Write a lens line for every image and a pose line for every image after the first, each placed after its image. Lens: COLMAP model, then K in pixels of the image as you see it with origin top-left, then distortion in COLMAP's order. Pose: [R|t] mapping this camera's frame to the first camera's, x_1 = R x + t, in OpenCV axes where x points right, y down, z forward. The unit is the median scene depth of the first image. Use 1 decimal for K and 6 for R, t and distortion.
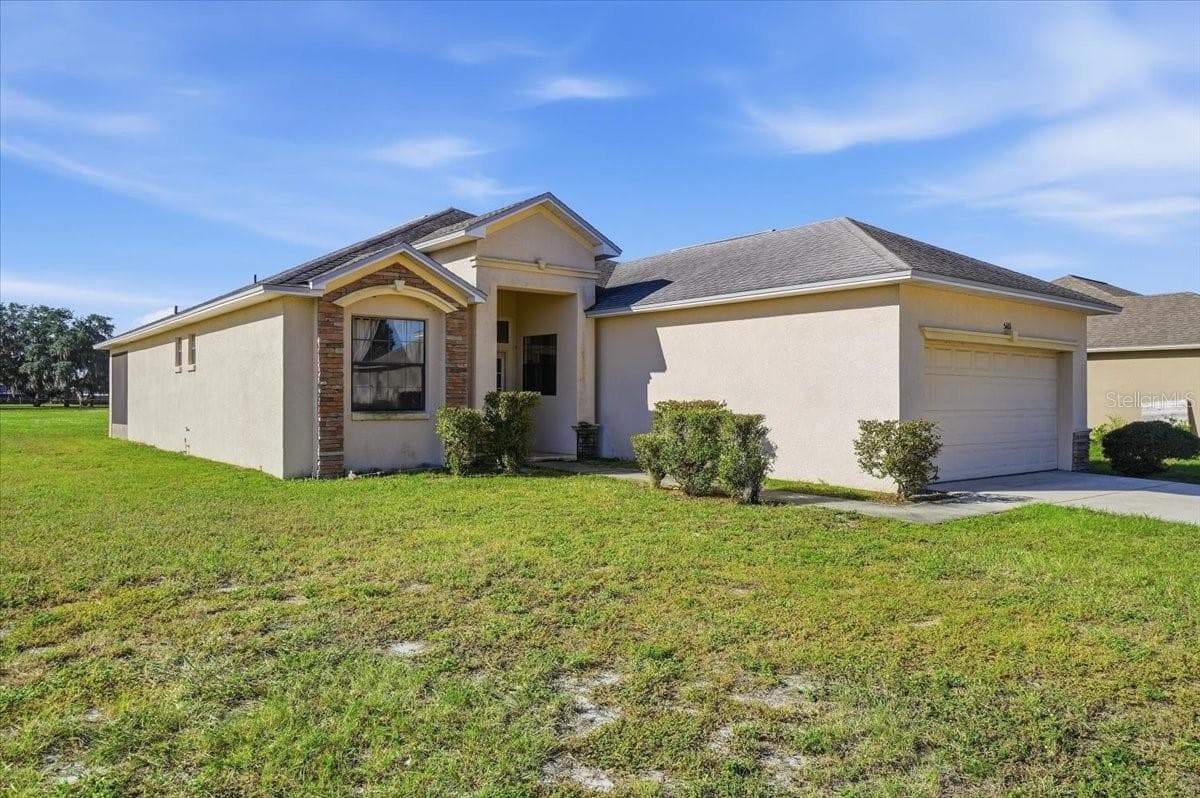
lens RADIAL K [[825.4, 0, 603.8], [0, 825.4, 381.0], [0, 0, 1]] dist [-0.001985, -0.001516]
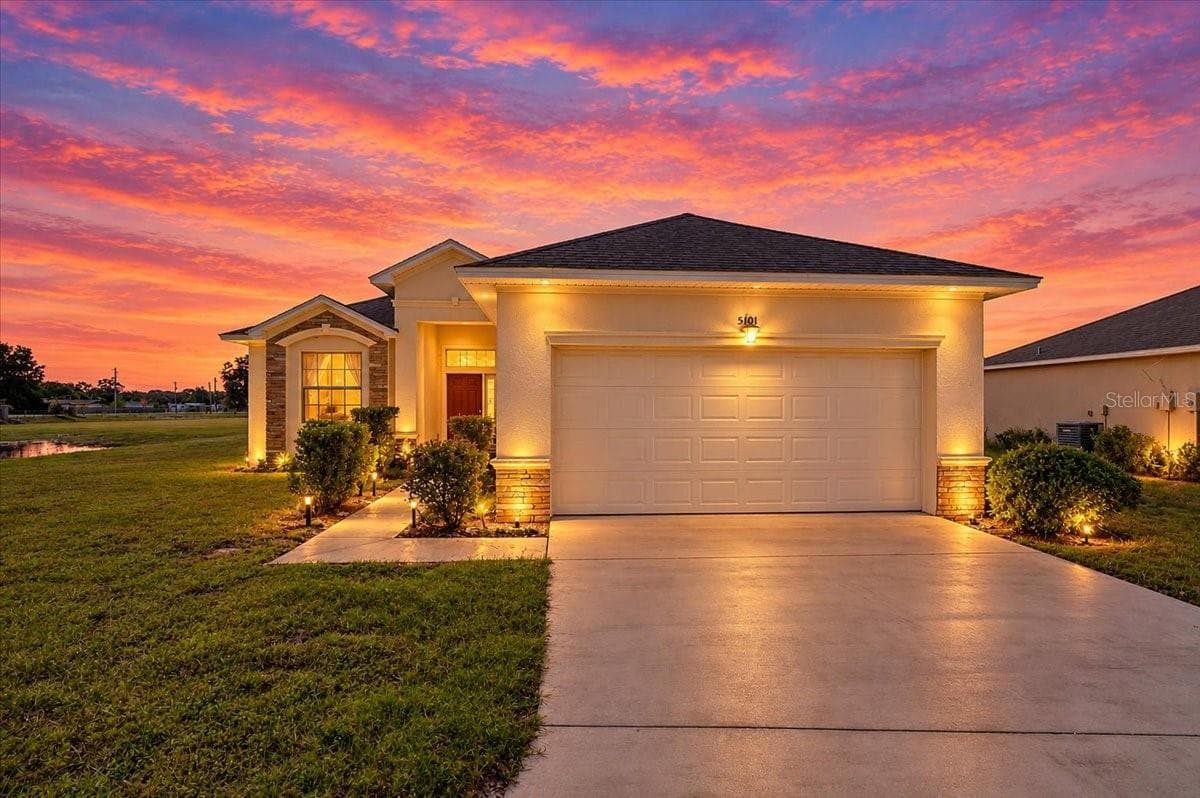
lens RADIAL K [[595.6, 0, 602.0], [0, 595.6, 403.5], [0, 0, 1]] dist [-0.015899, 0.000424]
pose [[0.829052, -0.004048, -0.559156, 0.660315], [0.008899, 0.999943, 0.005955, 0.005534], [0.559100, -0.009913, 0.829041, 0.447817]]
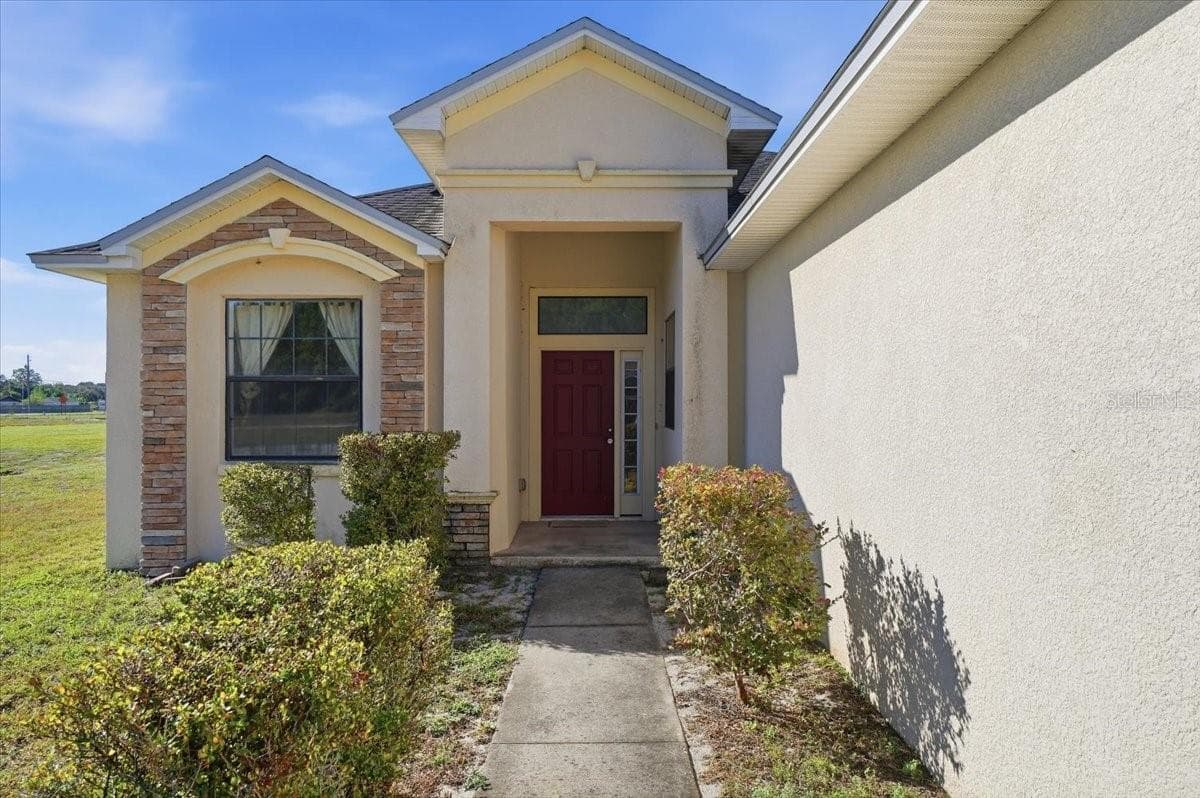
lens RADIAL K [[787.8, 0, 600.0], [0, 787.8, 399.0], [0, 0, 1]] dist [-0.003703, -0.000355]
pose [[0.787088, -0.005633, -0.616815, 0.250585], [0.013102, 0.999885, 0.007588, -0.007866], [0.616702, -0.014054, 0.787072, 0.709436]]
